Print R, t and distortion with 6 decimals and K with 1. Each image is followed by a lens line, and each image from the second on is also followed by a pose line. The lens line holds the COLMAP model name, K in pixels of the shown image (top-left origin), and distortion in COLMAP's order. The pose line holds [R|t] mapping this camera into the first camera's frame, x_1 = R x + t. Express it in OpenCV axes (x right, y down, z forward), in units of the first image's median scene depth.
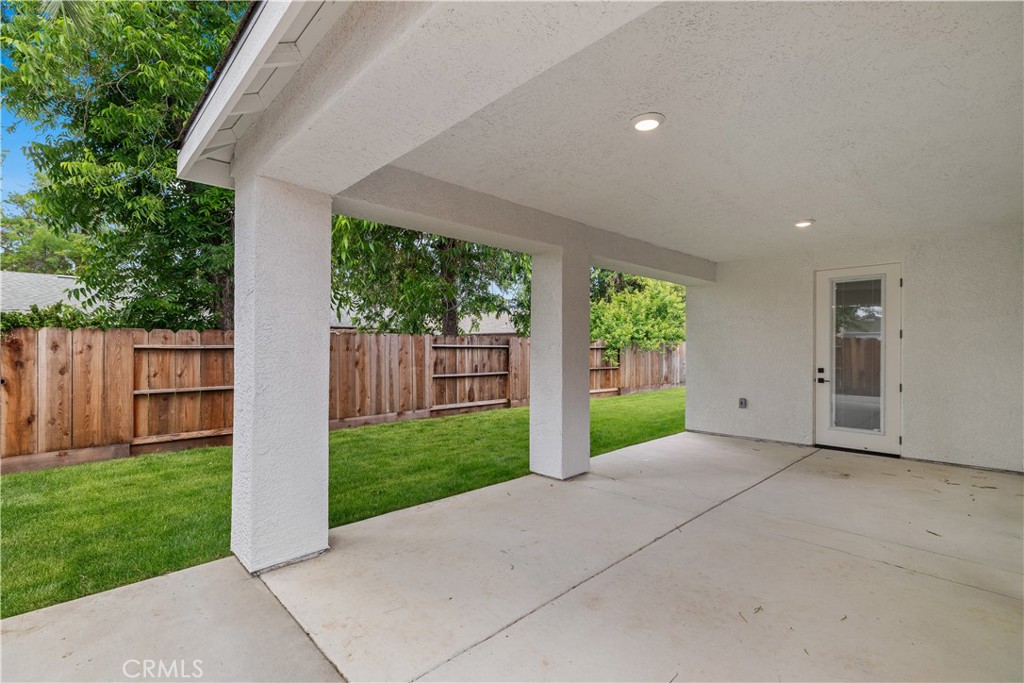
lens RADIAL K [[464.8, 0, 516.2], [0, 464.8, 345.8], [0, 0, 1]] dist [0.010909, -0.002736]
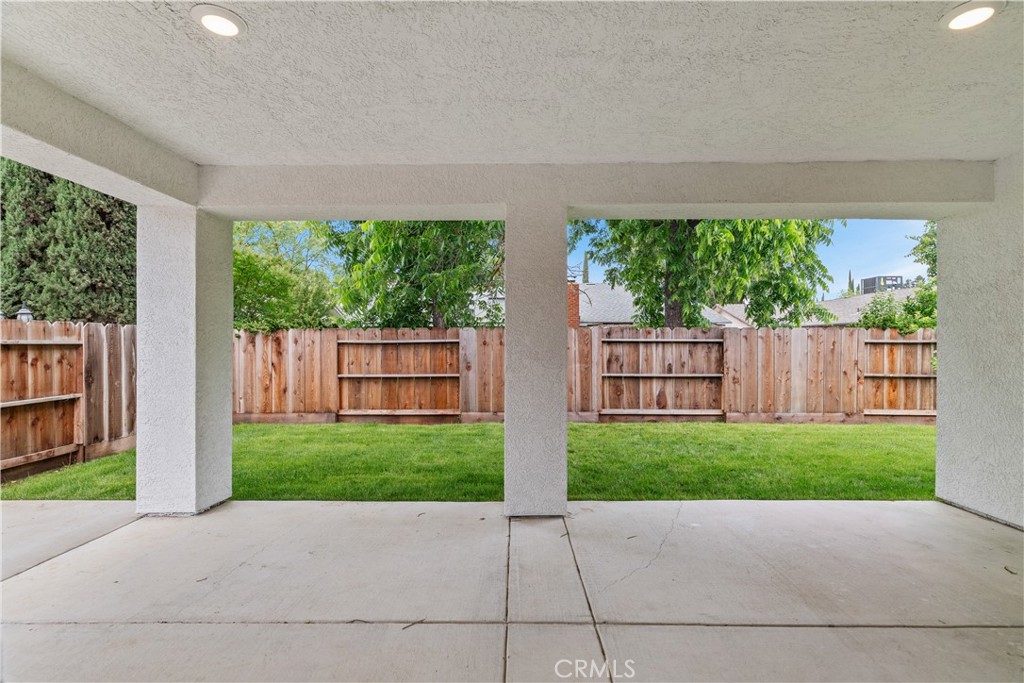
lens RADIAL K [[483.7, 0, 515.6], [0, 483.7, 340.9], [0, 0, 1]] dist [0.000972, -0.000903]
pose [[0.716323, -0.006444, -0.697739, 0.376216], [0.003340, 0.999978, -0.005807, 0.006972], [0.697761, 0.001830, 0.716329, 0.261951]]
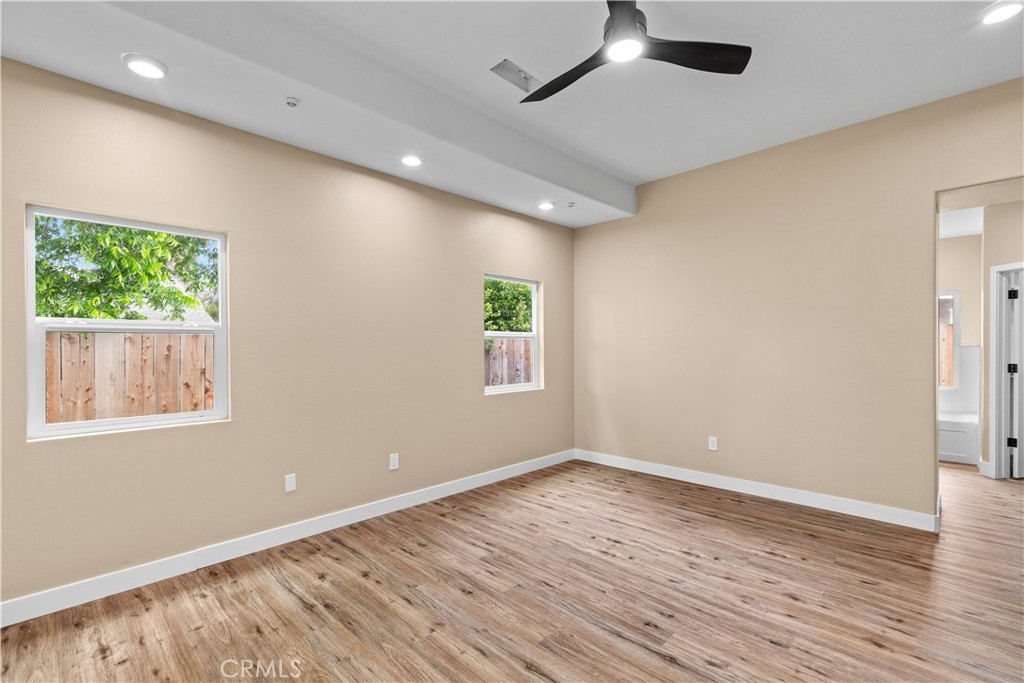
lens RADIAL K [[464.8, 0, 509.9], [0, 464.8, 346.6], [0, 0, 1]] dist [0.010909, -0.002736]
pose [[0.999653, -0.006213, 0.025593, 0.679034], [0.006119, 0.999974, 0.003760, 0.007181], [-0.025616, -0.003602, 0.999665, 0.689342]]
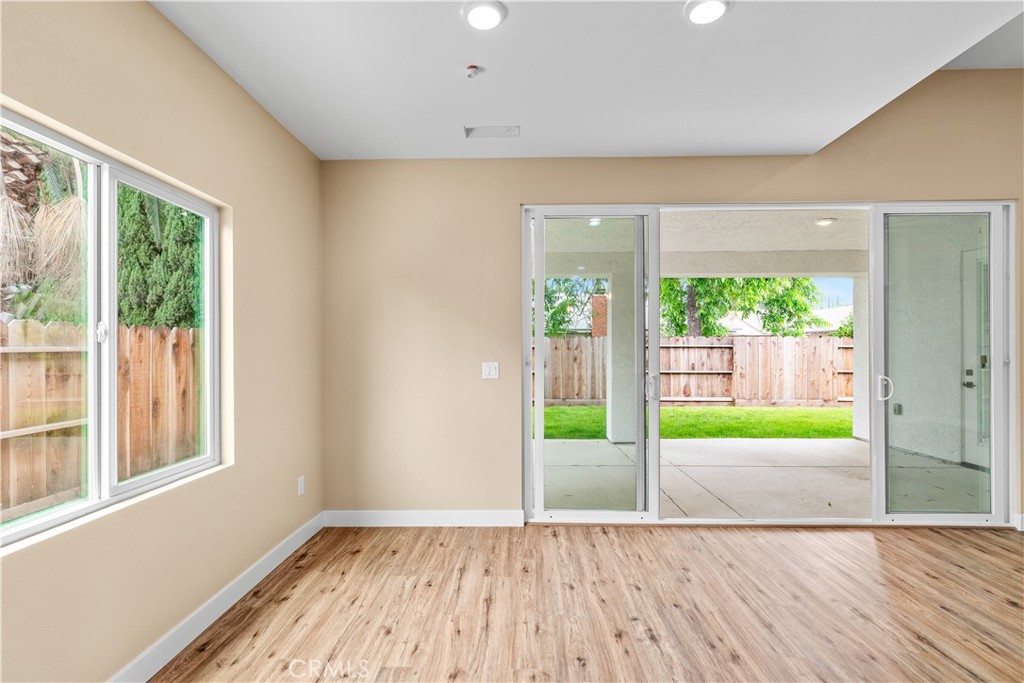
lens RADIAL K [[495.4, 0, 518.9], [0, 495.4, 345.9], [0, 0, 1]] dist [-0.008412, 0.002836]
pose [[0.709941, -0.006029, -0.704236, 0.535207], [0.004348, 0.999982, -0.004178, 0.005070], [0.704248, -0.000096, 0.709954, -0.126002]]
